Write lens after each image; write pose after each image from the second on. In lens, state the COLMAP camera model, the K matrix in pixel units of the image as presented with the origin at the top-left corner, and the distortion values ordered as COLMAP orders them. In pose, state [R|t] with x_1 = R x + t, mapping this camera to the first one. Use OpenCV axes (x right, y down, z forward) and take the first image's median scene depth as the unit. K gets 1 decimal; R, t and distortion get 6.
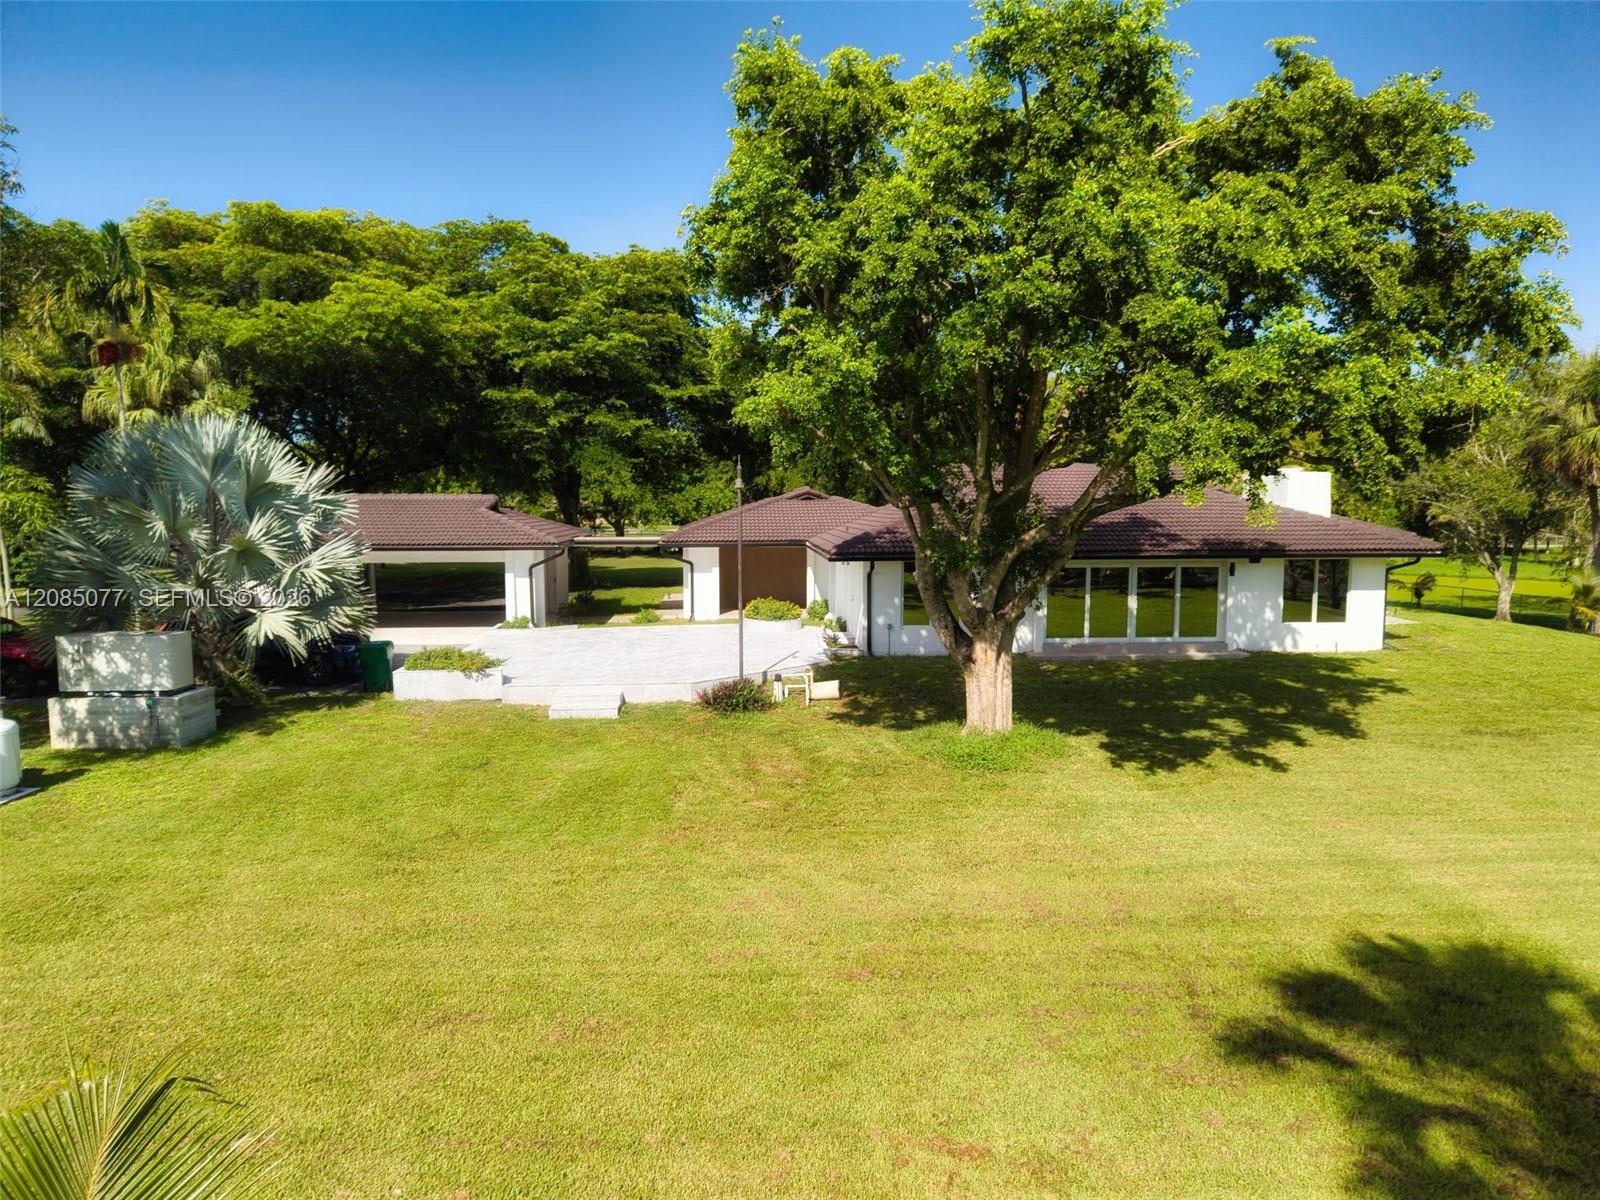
lens RADIAL K [[1093.1, 0, 800.0], [0, 1093.1, 600.0], [0, 0, 1]] dist [0.069559, -0.060324]
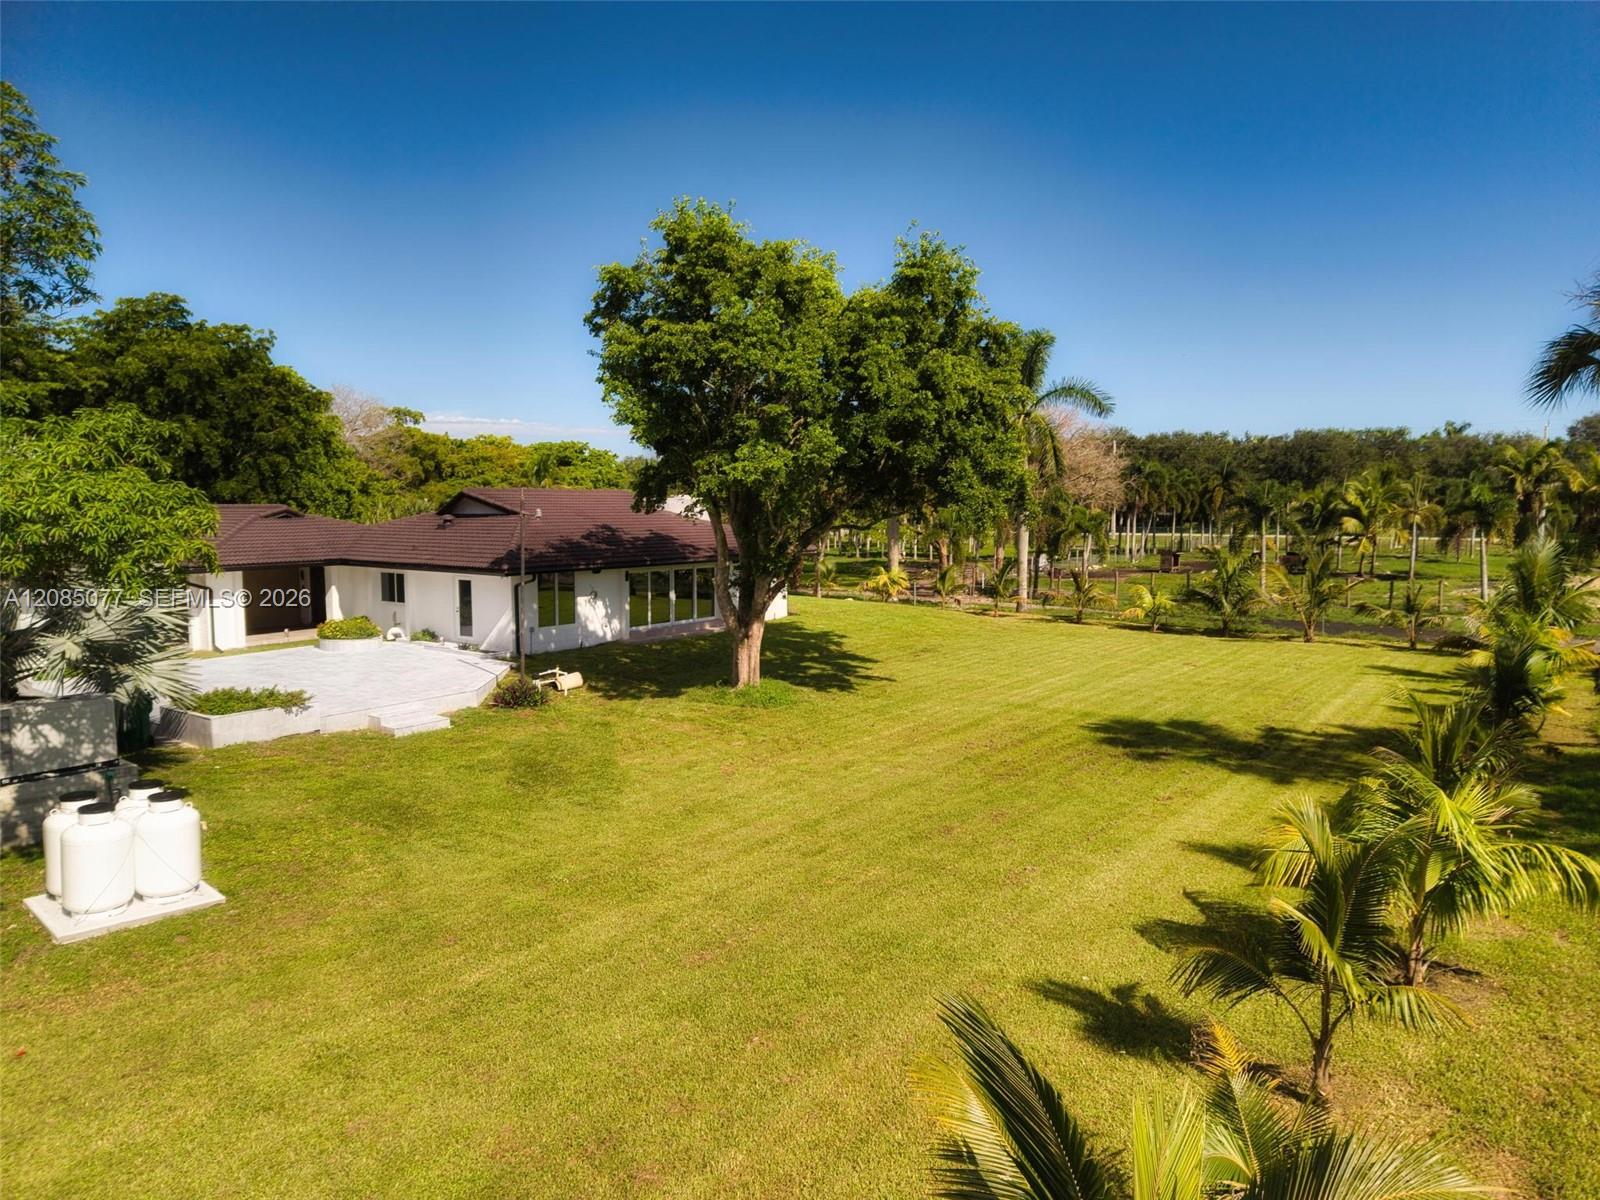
lens RADIAL K [[1097.8, 0, 800.0], [0, 1097.8, 600.0], [0, 0, 1]] dist [0.031598, -0.003661]
pose [[0.637090, -0.068032, 0.767781, -0.638057], [0.068856, 0.997138, 0.031221, -0.024154], [-0.767708, 0.032976, 0.639951, 0.012336]]
